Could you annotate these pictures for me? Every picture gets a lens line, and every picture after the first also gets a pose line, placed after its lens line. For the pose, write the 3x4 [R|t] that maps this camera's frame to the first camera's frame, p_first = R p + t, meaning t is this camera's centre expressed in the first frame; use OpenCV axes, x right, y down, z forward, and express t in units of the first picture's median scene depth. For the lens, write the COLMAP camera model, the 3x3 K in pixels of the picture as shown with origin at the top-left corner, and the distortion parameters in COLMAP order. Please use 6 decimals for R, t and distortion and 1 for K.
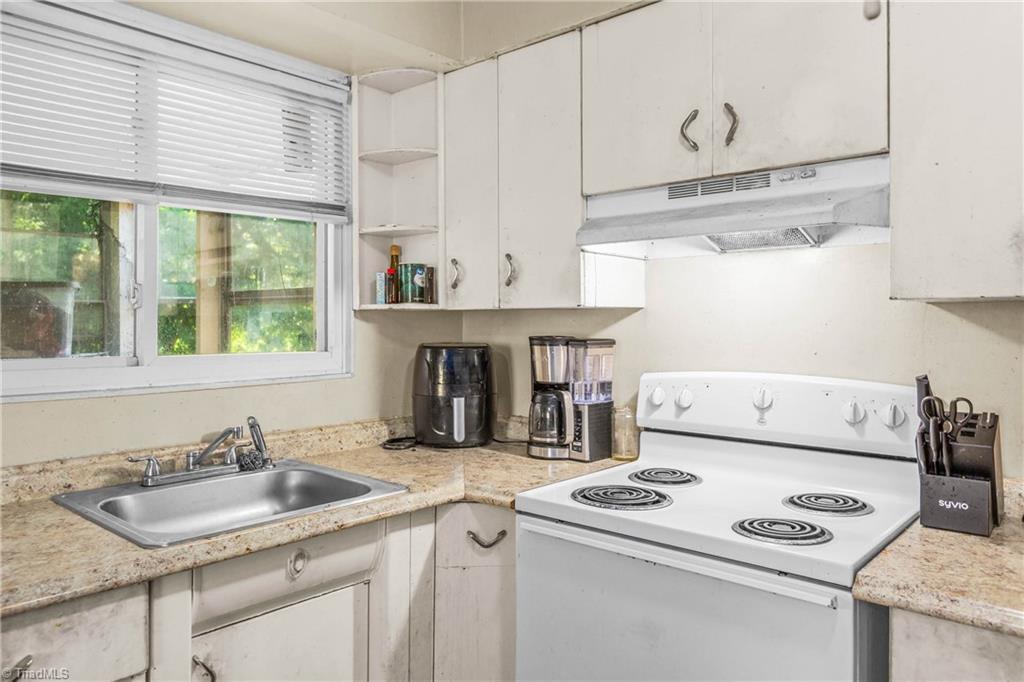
lens RADIAL K [[721.3, 0, 506.8], [0, 721.3, 322.4], [0, 0, 1]] dist [0.004251, -0.000060]
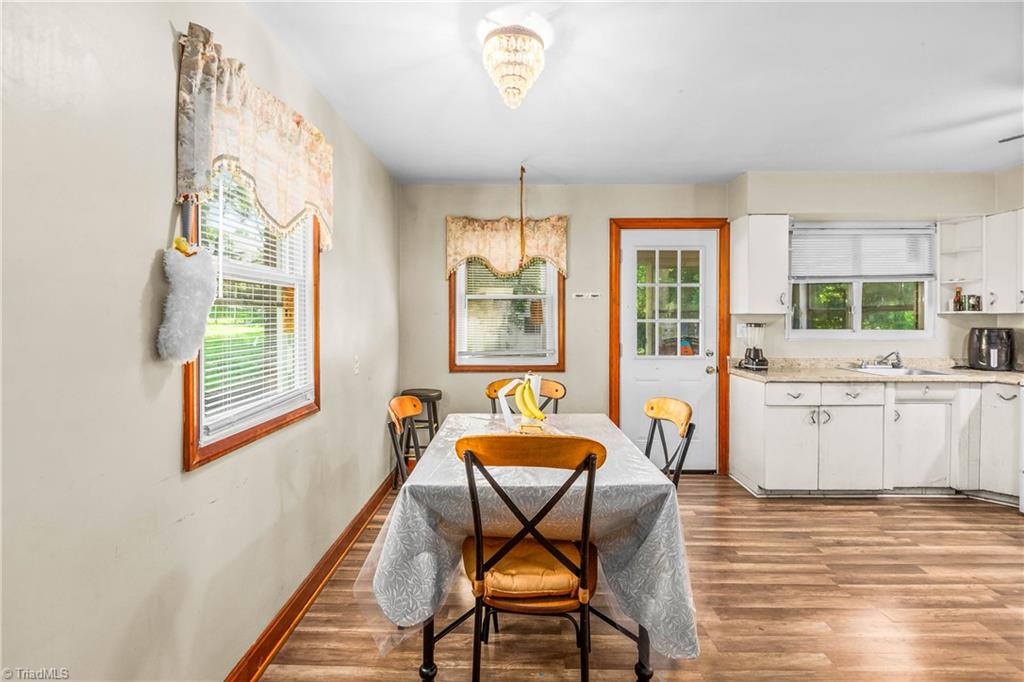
lens RADIAL K [[503.3, 0, 509.8], [0, 503.3, 322.1], [0, 0, 1]] dist [0.001200, -0.000779]
pose [[0.663733, 0.003330, -0.747962, 0.125842], [-0.000020, 0.999990, 0.004435, 0.004354], [0.747970, -0.002929, 0.663726, -1.421561]]
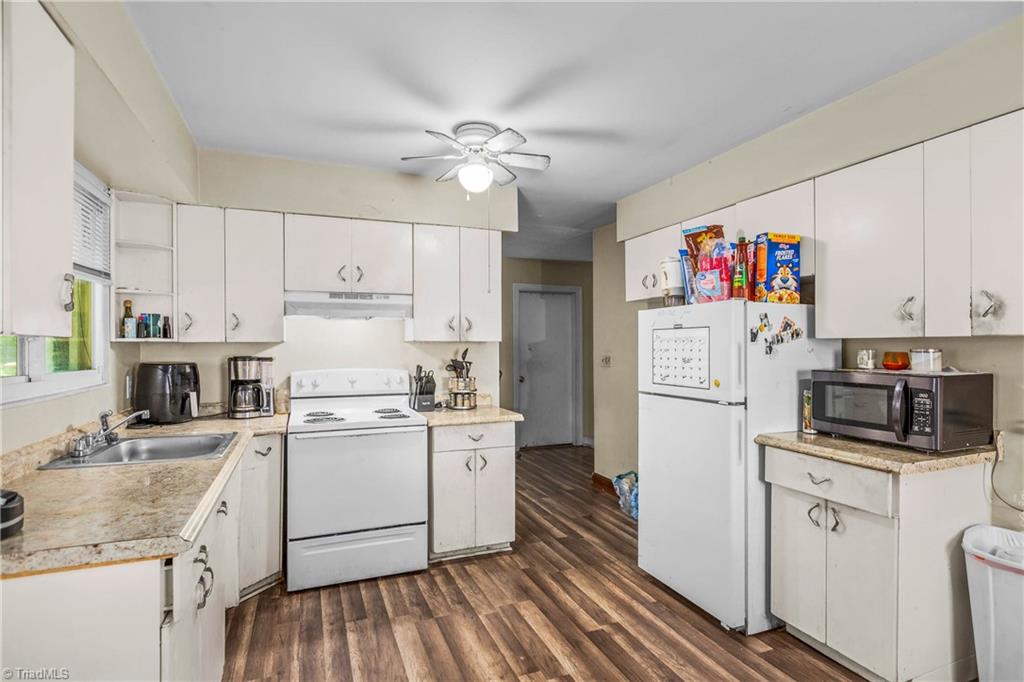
lens RADIAL K [[506.1, 0, 512.0], [0, 506.1, 341.0], [0, 0, 1]] dist [-0.002265, -0.000165]
pose [[0.433963, 0.007079, 0.900903, -0.876926], [0.003664, 0.999947, -0.009623, -0.005983], [-0.900923, 0.007477, 0.433914, -0.247497]]
